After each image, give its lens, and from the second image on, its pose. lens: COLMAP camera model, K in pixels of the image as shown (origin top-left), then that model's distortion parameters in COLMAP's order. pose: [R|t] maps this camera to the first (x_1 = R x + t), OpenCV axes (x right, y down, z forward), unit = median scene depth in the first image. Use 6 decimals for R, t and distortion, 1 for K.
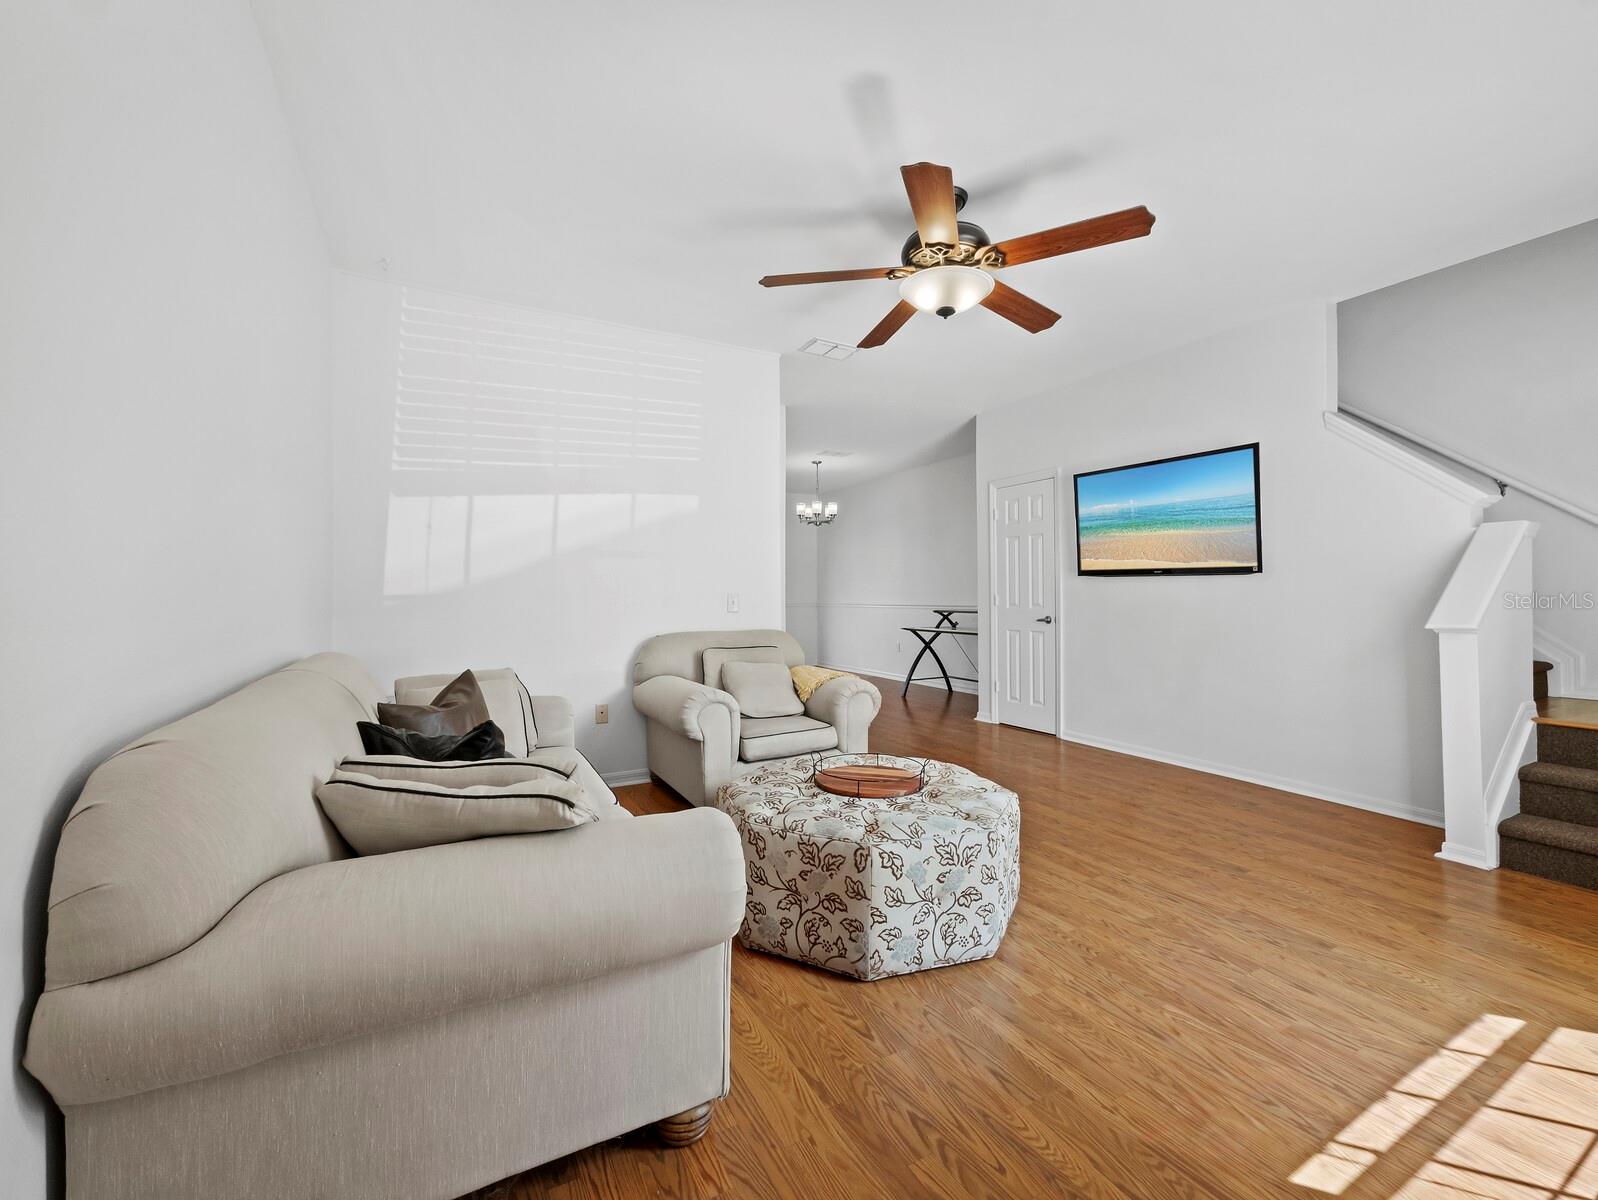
lens RADIAL K [[660.2, 0, 805.1], [0, 660.2, 578.0], [0, 0, 1]] dist [-0.012533, 0.000117]
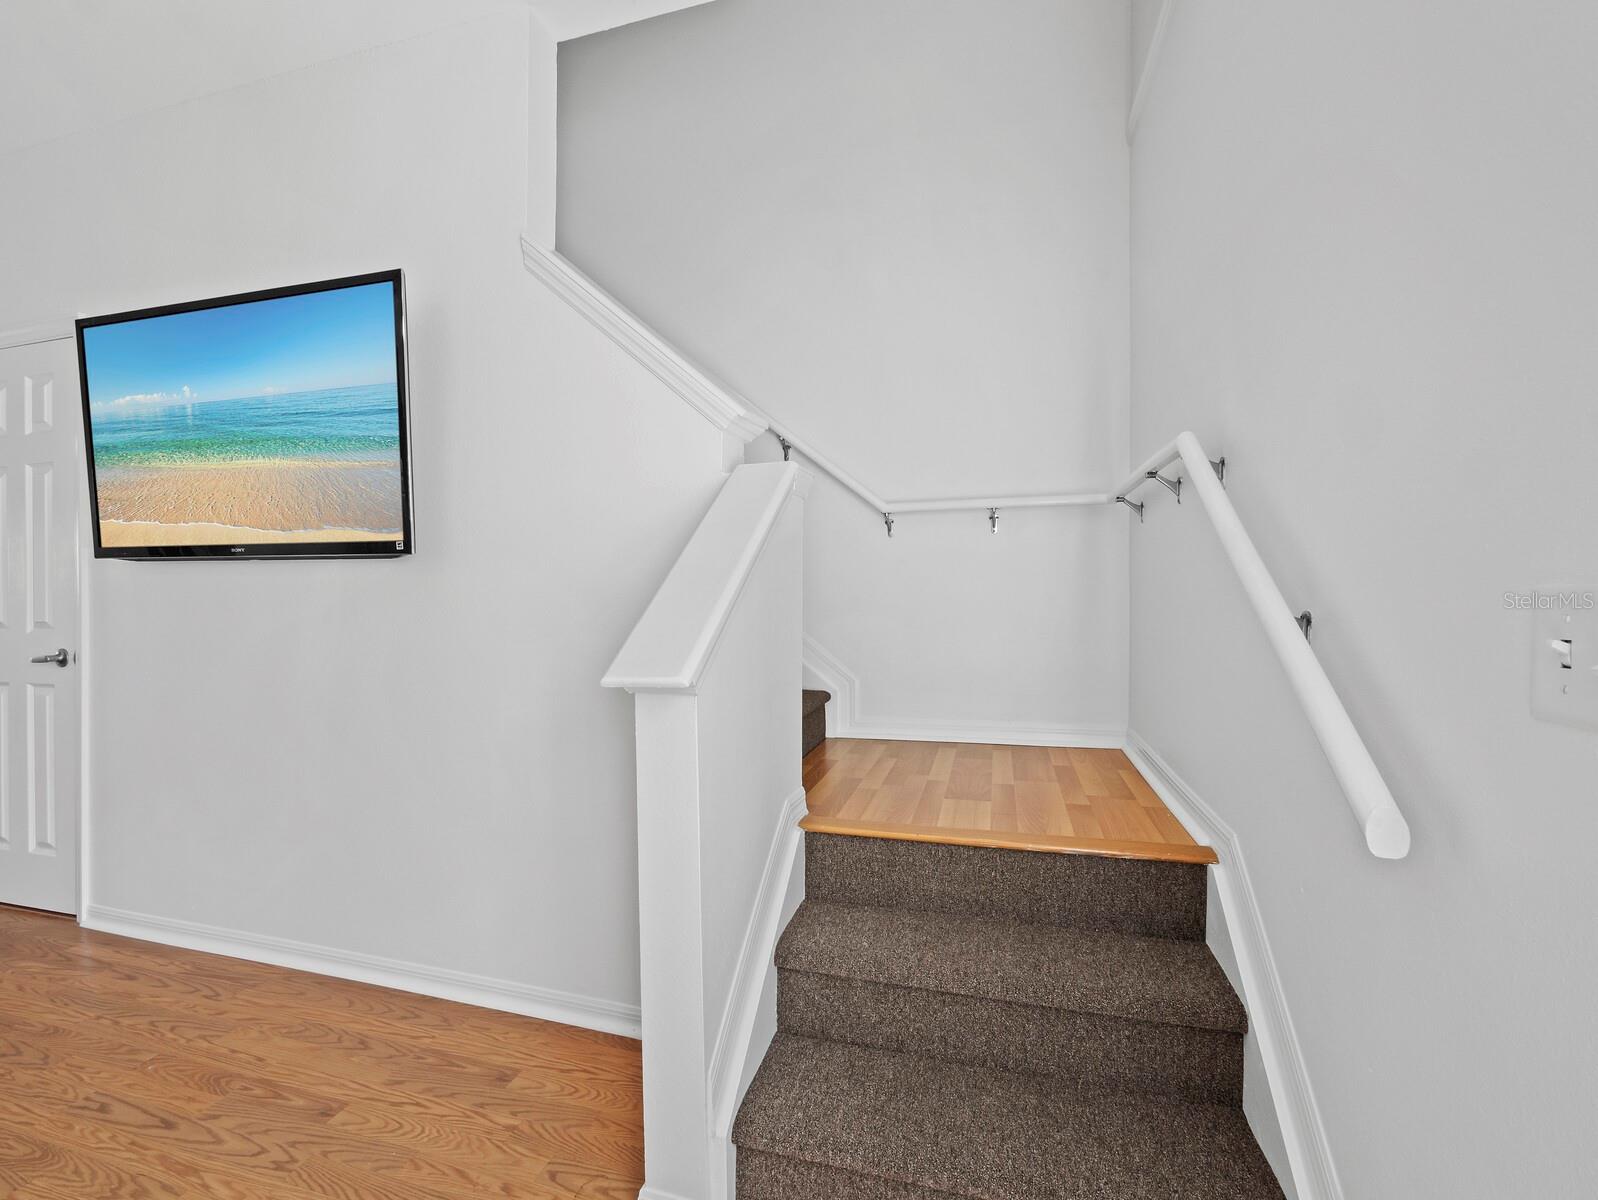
lens RADIAL K [[665.5, 0, 805.3], [0, 665.5, 594.8], [0, 0, 1]] dist [0.000592, 0.000146]
pose [[0.692691, 0.001936, 0.721232, 0.545230], [-0.014951, 0.999820, 0.011676, 0.010618], [-0.721080, -0.018871, 0.692595, 0.463966]]
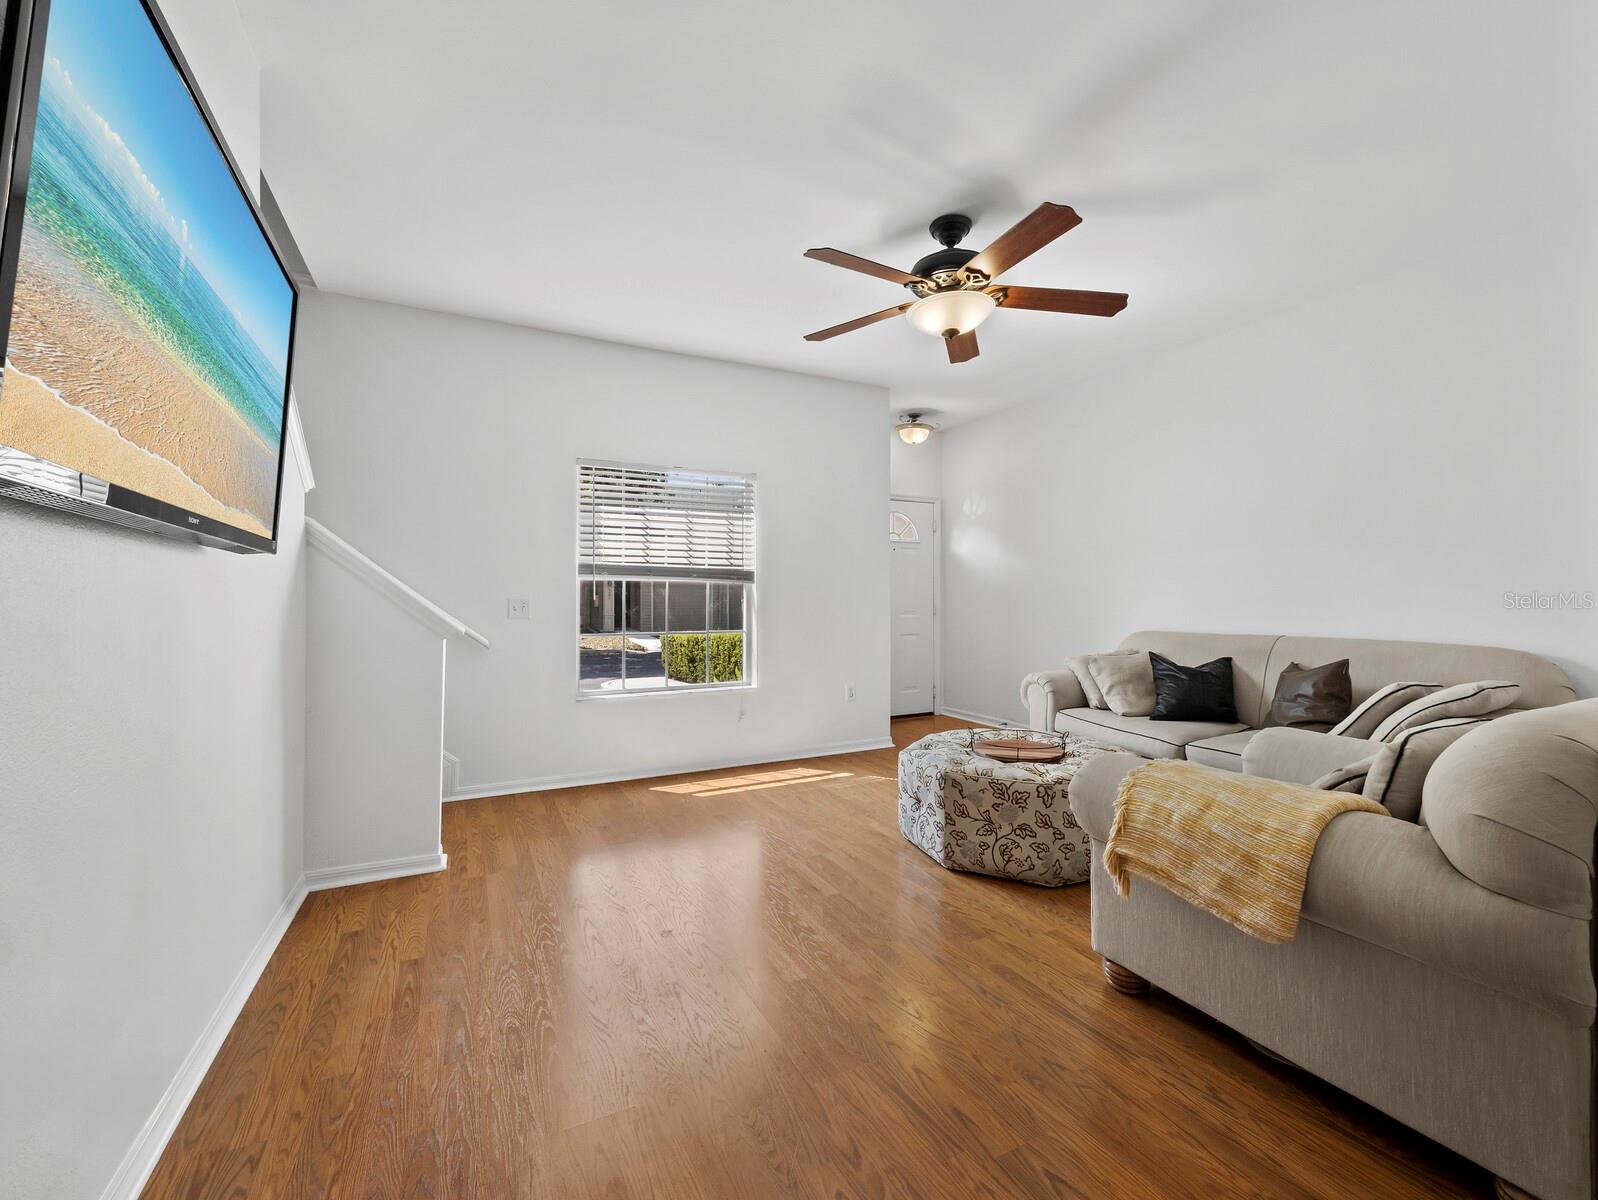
lens RADIAL K [[675.9, 0, 800.5], [0, 675.9, 604.5], [0, 0, 1]] dist [-0.001865, -0.000252]
pose [[-0.999601, -0.002376, 0.028137, 0.301335], [-0.002992, 0.999756, -0.021875, 0.037283], [-0.028078, -0.021950, -0.999365, 1.473253]]
